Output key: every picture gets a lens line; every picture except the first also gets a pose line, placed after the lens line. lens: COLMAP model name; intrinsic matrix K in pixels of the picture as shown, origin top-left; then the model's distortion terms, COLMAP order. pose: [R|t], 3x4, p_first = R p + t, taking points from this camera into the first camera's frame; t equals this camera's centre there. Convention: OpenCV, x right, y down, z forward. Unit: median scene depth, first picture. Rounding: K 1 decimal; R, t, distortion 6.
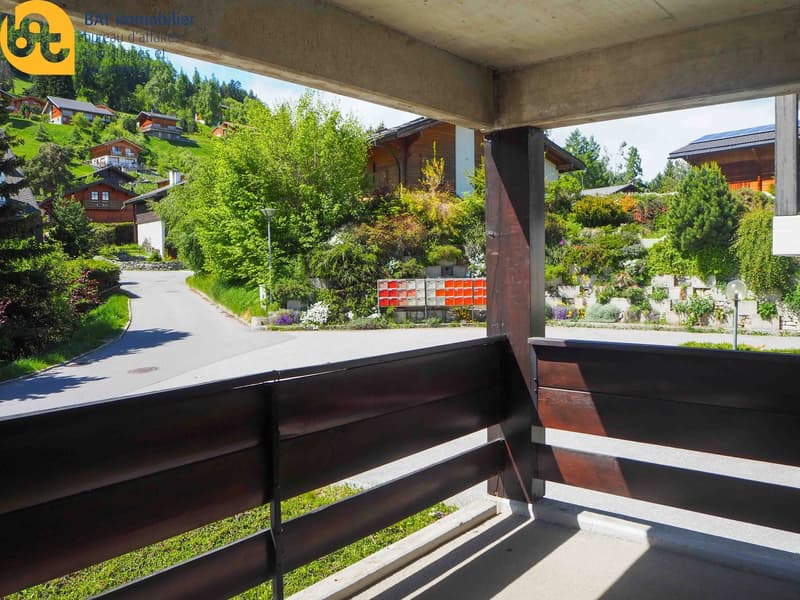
lens RADIAL K [[667.9, 0, 401.8], [0, 667.9, 291.8], [0, 0, 1]] dist [-0.057887, 0.023795]
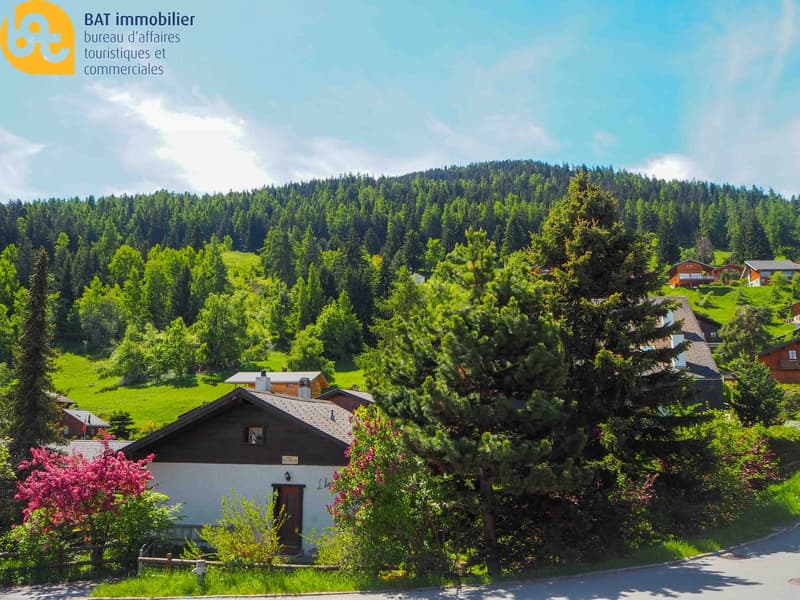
lens RADIAL K [[667.9, 0, 401.8], [0, 667.9, 291.8], [0, 0, 1]] dist [-0.057887, 0.023795]
pose [[0.554785, -0.144651, -0.819323, 0.003527], [-0.058446, 0.975561, -0.211811, -0.011517], [0.829939, 0.165396, 0.532772, 0.097667]]
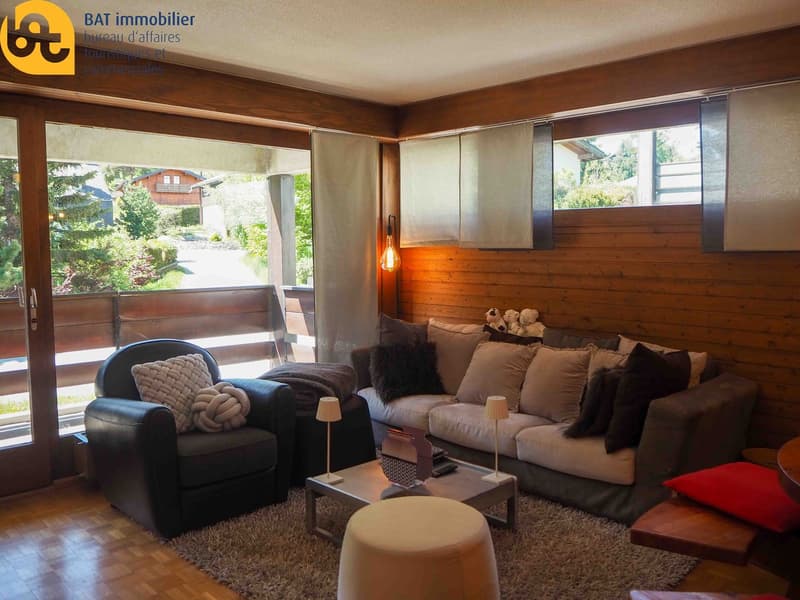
lens RADIAL K [[667.9, 0, 401.8], [0, 667.9, 291.8], [0, 0, 1]] dist [-0.057887, 0.023795]
pose [[0.994407, 0.018566, -0.103970, 0.091555], [-0.015799, 0.999500, 0.027374, 0.003398], [0.104426, -0.025578, 0.994204, -0.109062]]
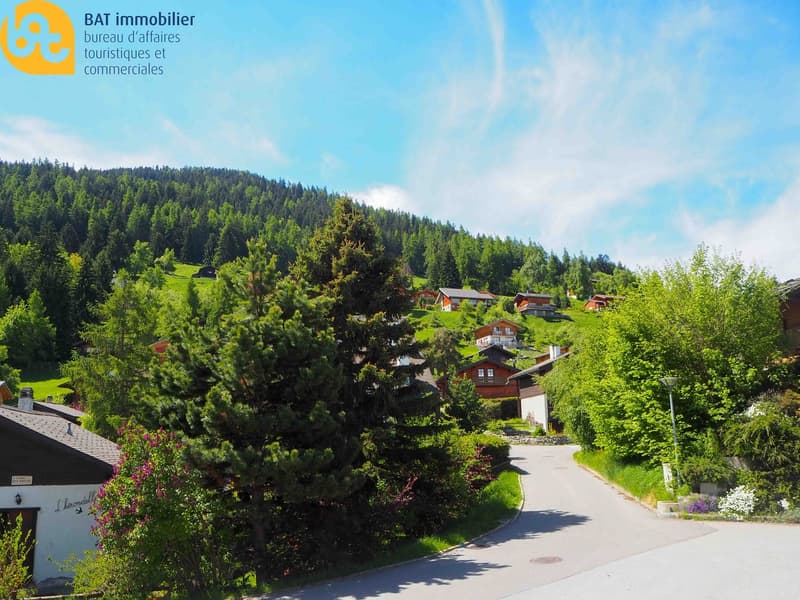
lens RADIAL K [[668.0, 0, 400.0], [0, 668.0, 300.0], [0, 0, 1]] dist [-0.044885, 0.012724]
pose [[0.852383, -0.105141, -0.512239, -0.034111], [-0.022411, 0.971332, -0.236666, -0.005441], [0.522438, 0.213210, 0.825591, 0.039858]]
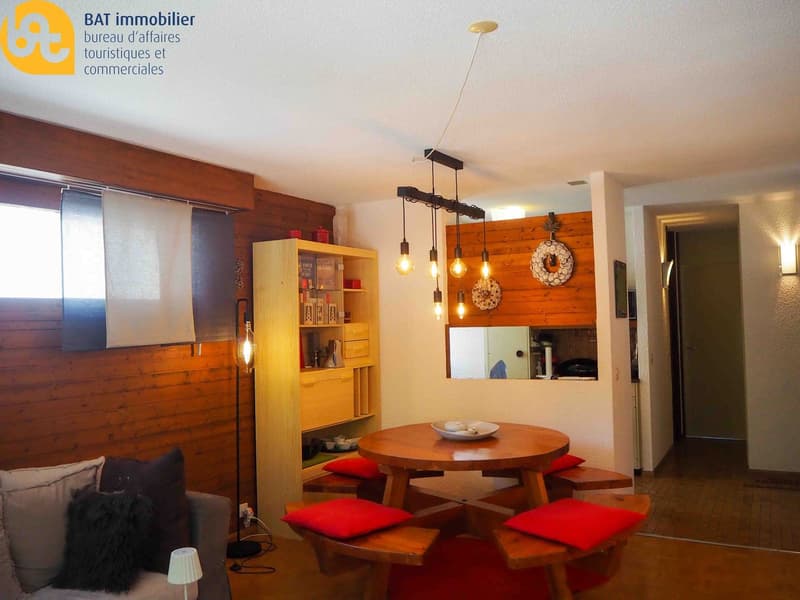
lens RADIAL K [[667.9, 0, 401.8], [0, 667.9, 291.8], [0, 0, 1]] dist [-0.057887, 0.023795]
pose [[-0.175327, 0.057163, 0.982849, -0.483019], [0.072845, 0.996330, -0.044952, -0.039581], [-0.981812, 0.063715, -0.178848, 0.573655]]
